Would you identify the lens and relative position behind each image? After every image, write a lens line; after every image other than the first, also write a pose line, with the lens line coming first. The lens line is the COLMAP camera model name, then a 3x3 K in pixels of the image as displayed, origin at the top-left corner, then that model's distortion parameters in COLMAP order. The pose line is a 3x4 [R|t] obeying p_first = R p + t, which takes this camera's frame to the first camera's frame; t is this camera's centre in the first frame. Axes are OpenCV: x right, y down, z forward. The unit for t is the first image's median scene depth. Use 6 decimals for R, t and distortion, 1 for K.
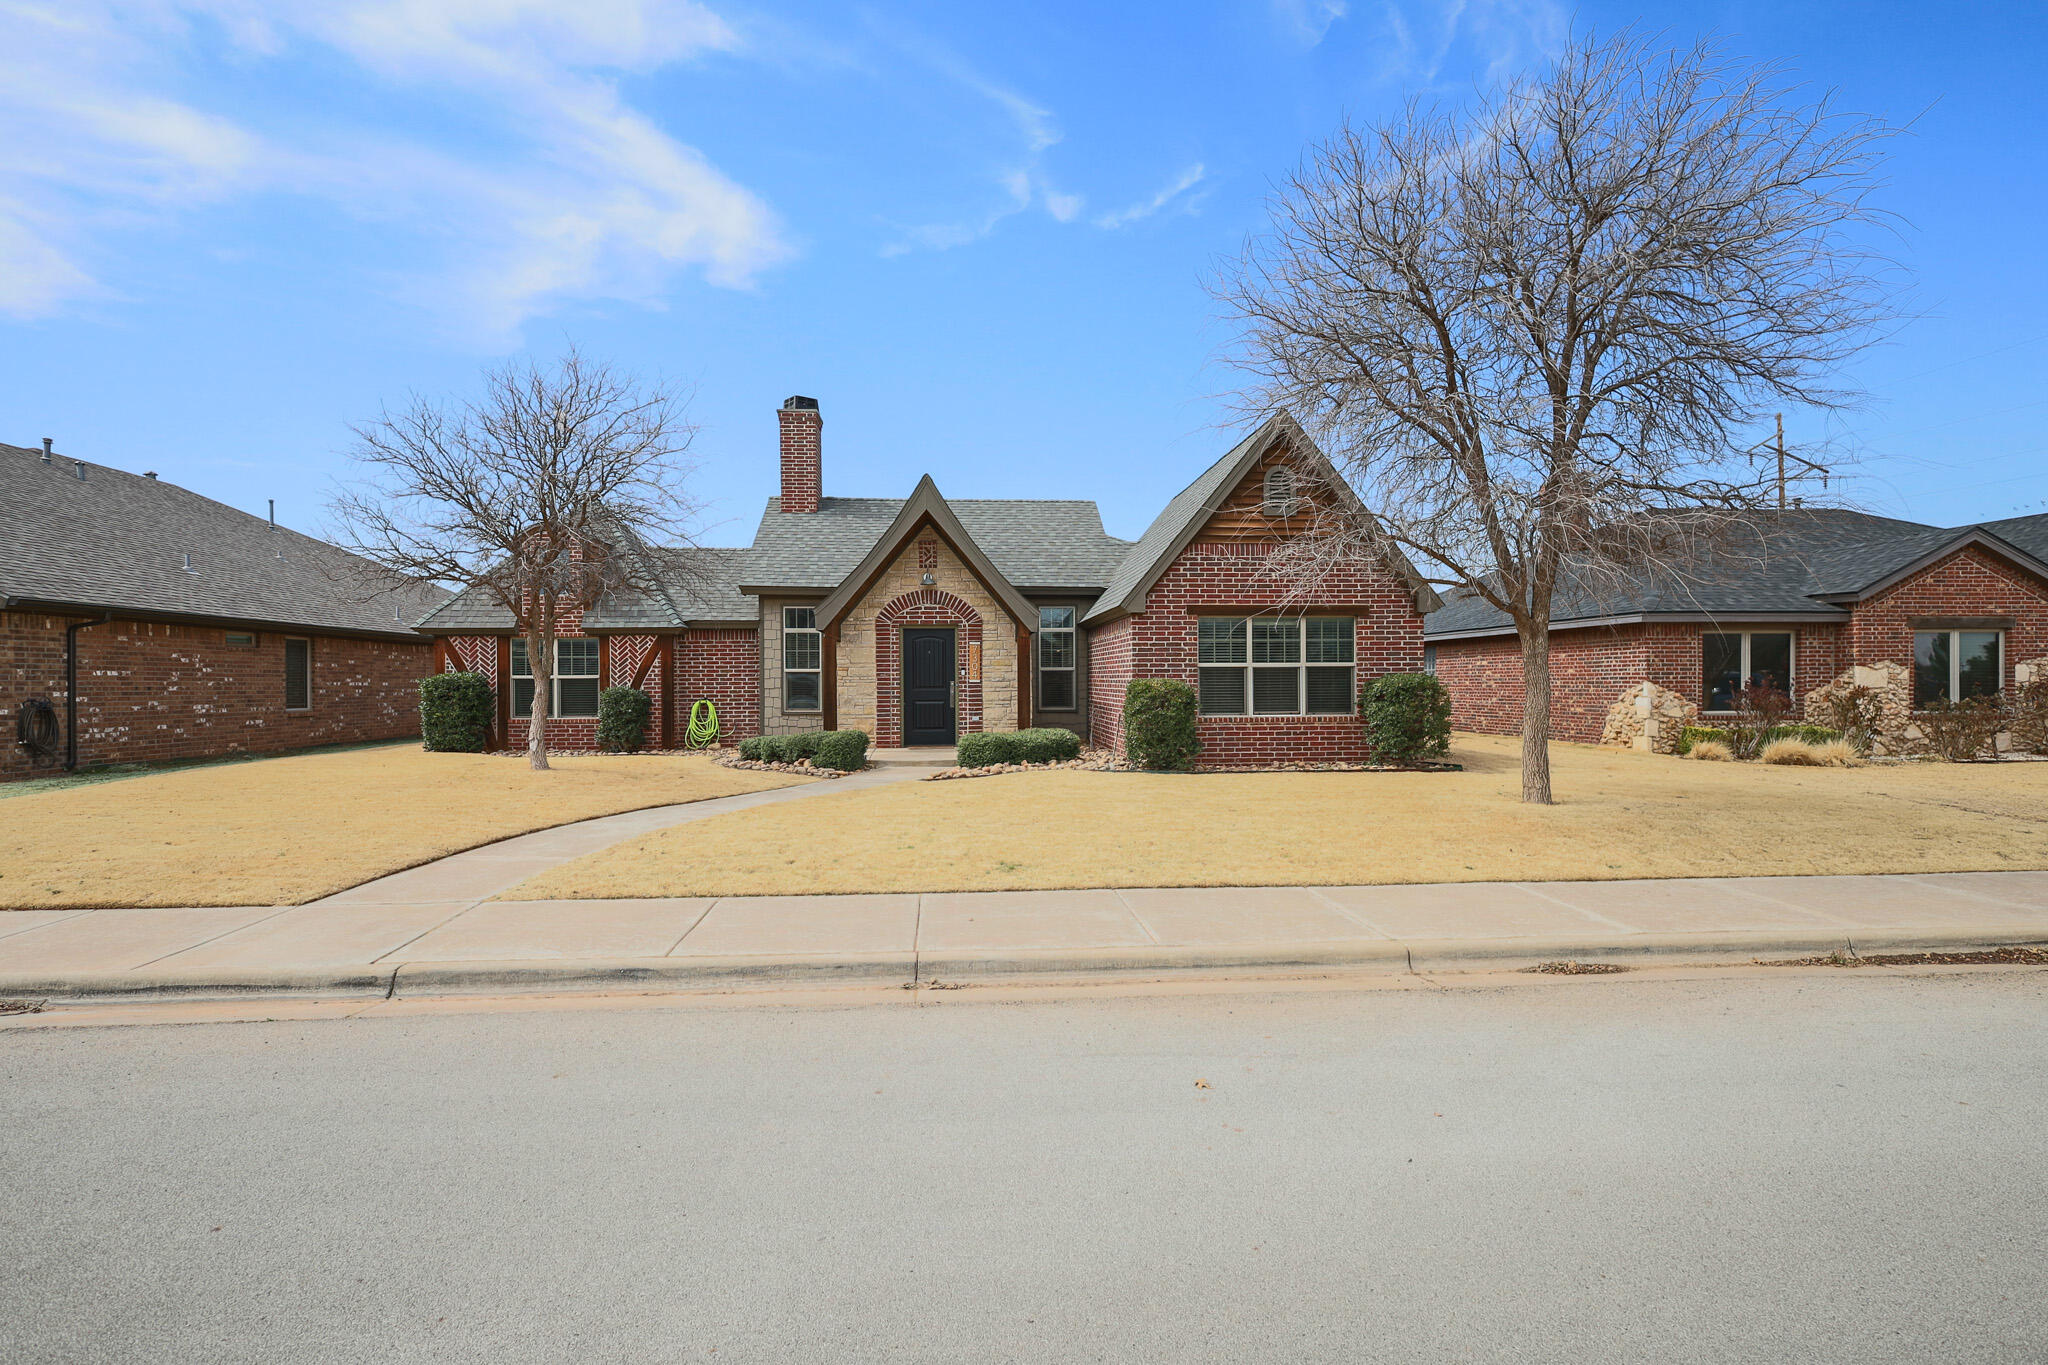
lens RADIAL K [[1022.8, 0, 1038.5], [0, 1022.8, 702.5], [0, 0, 1]] dist [-0.001197, -0.001216]
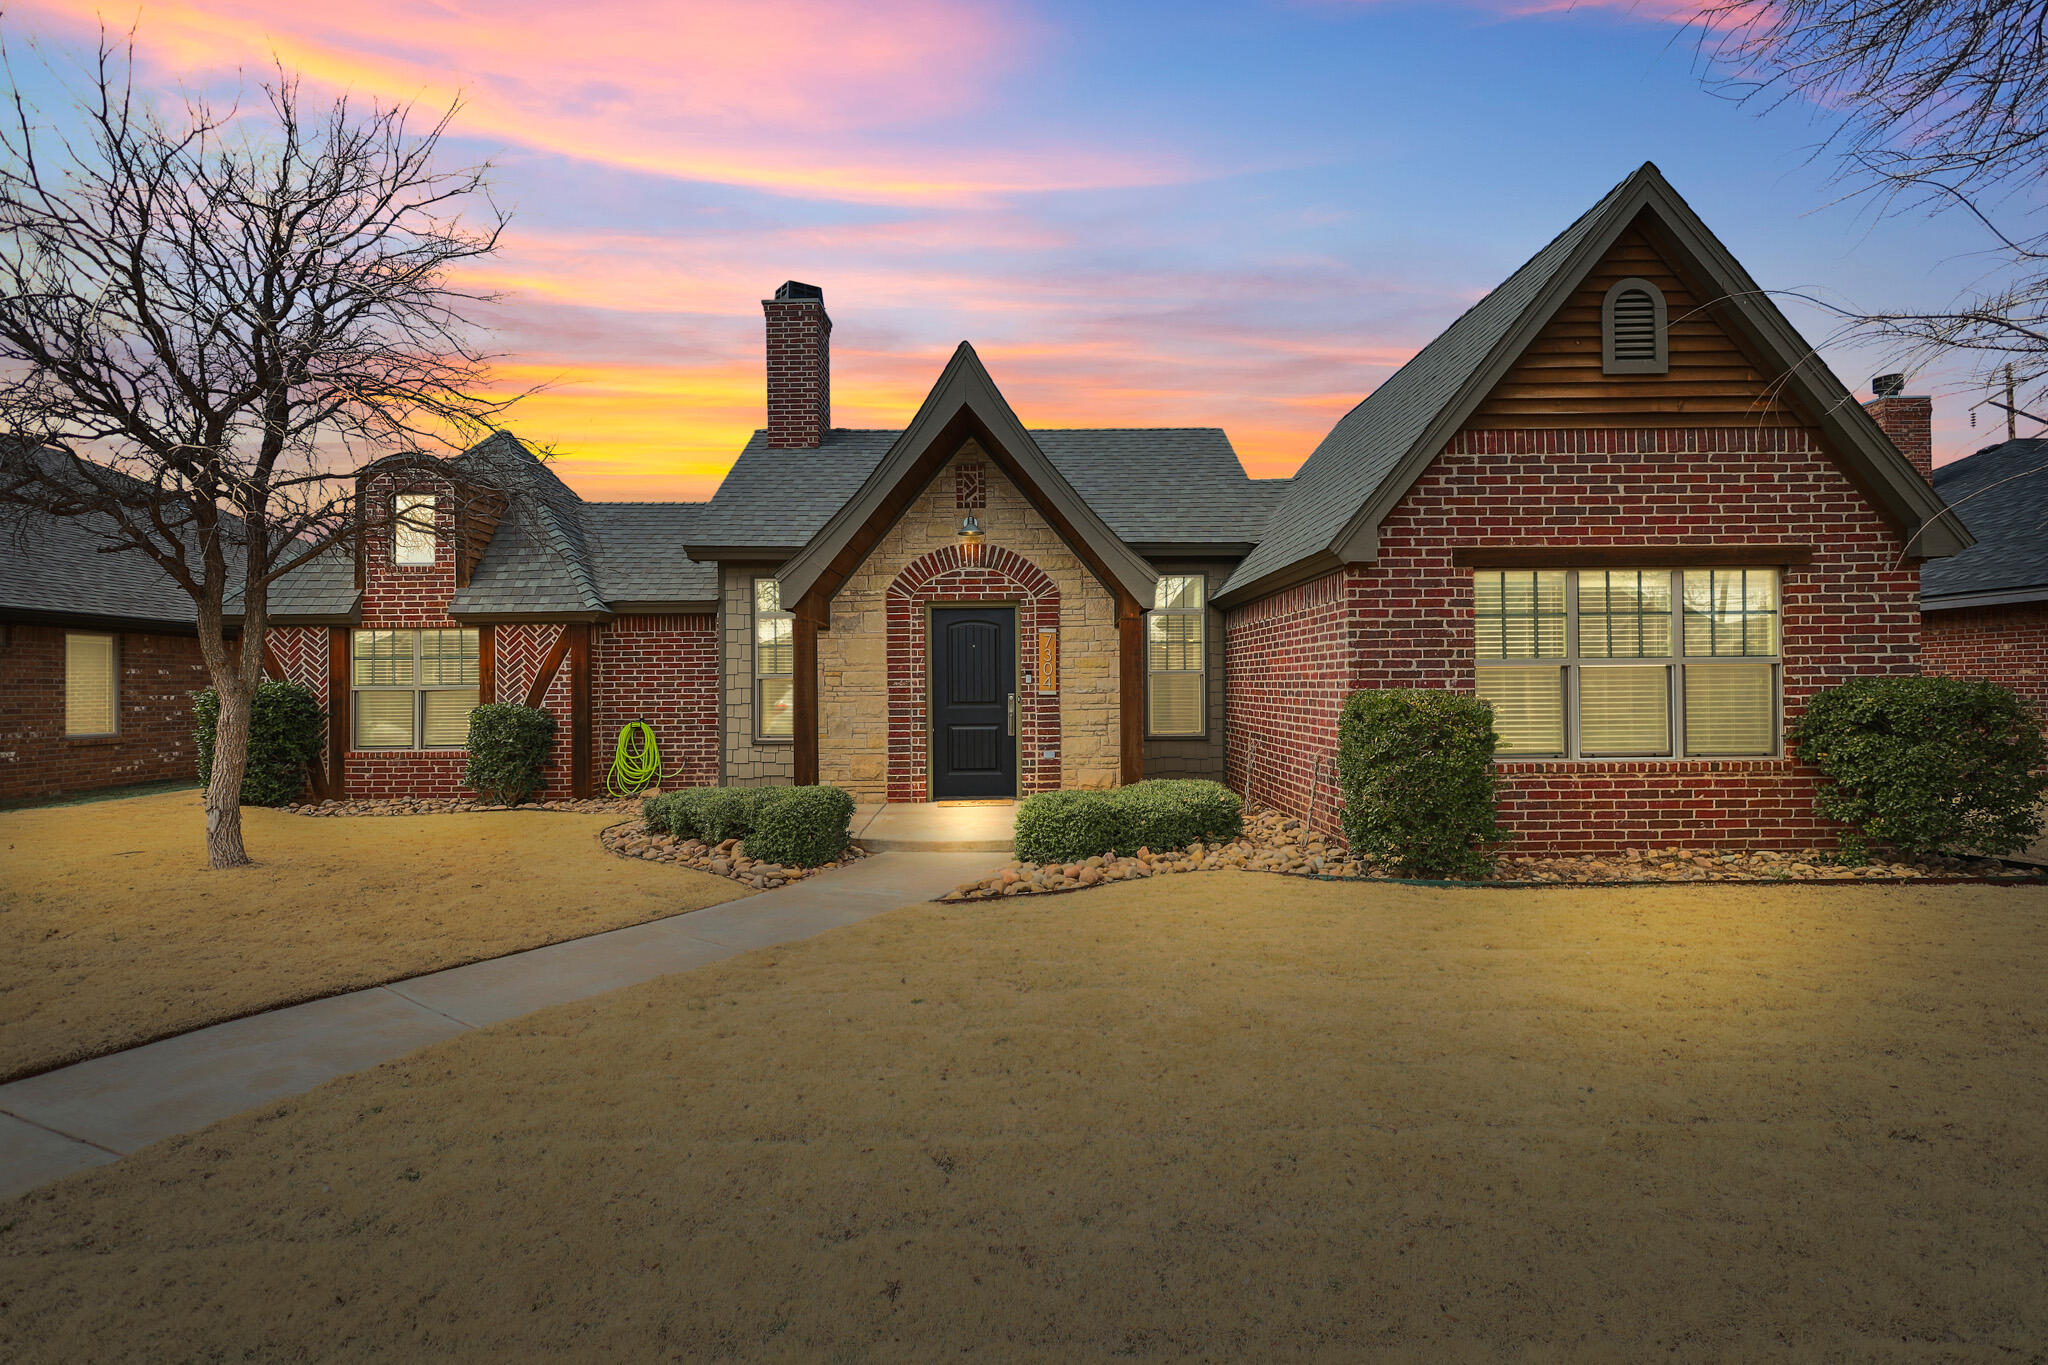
lens RADIAL K [[1022.8, 0, 1033.0], [0, 1022.8, 684.2], [0, 0, 1]] dist [-0.001197, -0.001216]
pose [[0.996985, -0.003840, -0.077495, -0.023895], [0.002078, 0.999738, -0.022804, -0.012106], [0.077563, 0.022574, 0.996732, 0.391755]]
